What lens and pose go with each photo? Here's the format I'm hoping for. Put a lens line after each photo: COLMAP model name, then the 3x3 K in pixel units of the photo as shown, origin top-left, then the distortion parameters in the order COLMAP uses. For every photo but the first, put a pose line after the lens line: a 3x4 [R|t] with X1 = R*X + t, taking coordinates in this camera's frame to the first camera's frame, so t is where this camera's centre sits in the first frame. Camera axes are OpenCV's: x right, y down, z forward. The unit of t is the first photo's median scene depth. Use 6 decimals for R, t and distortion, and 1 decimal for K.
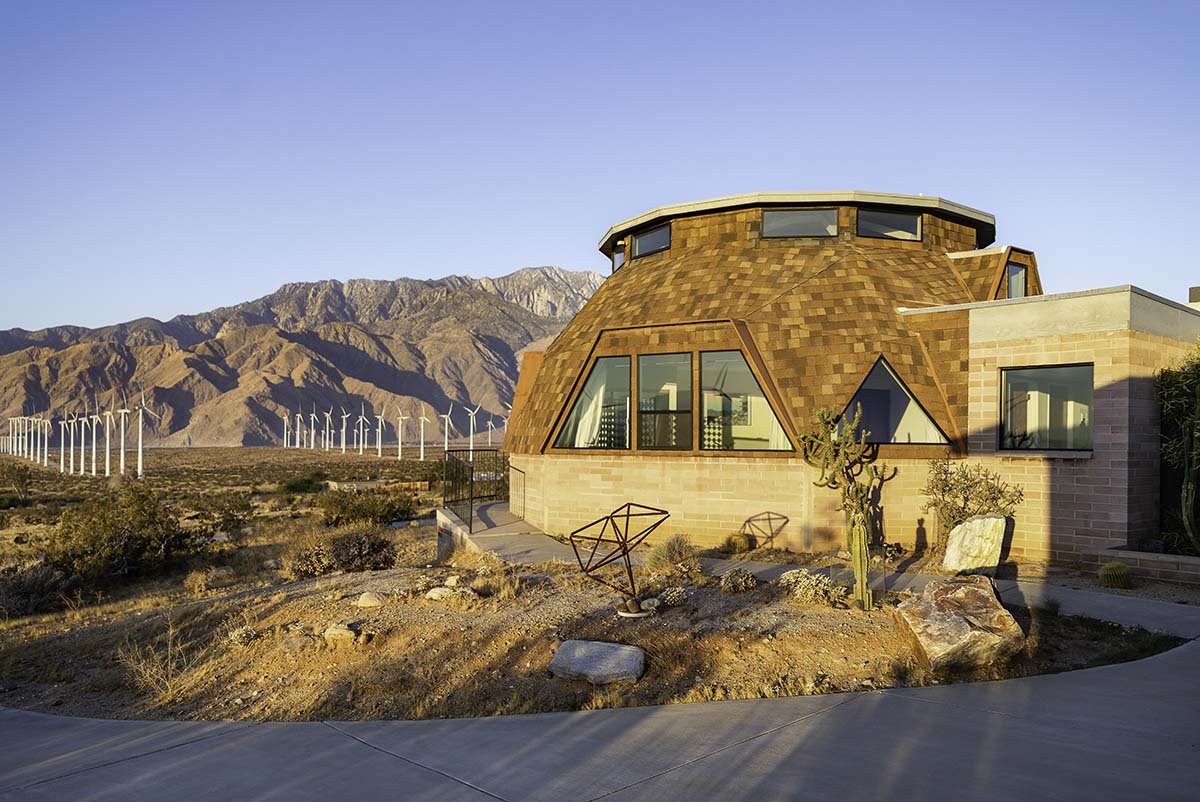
lens RADIAL K [[955.8, 0, 636.0], [0, 955.8, 441.3], [0, 0, 1]] dist [0.018746, -0.006070]
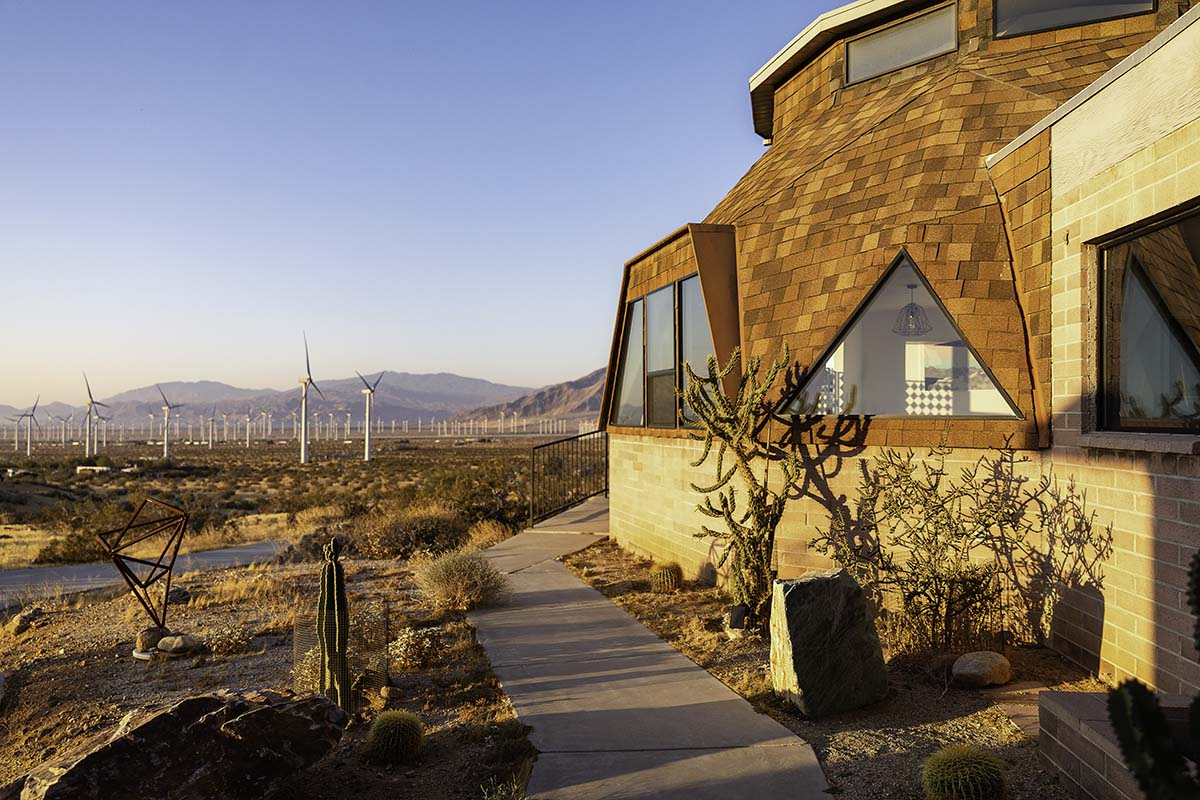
lens RADIAL K [[955.8, 0, 600.5], [0, 955.8, 393.3], [0, 0, 1]] dist [0.018746, -0.006070]
pose [[0.691111, -0.021483, -0.722429, 0.525997], [-0.001820, 0.999503, -0.031463, 0.005705], [0.722746, 0.023059, 0.690729, 0.521631]]
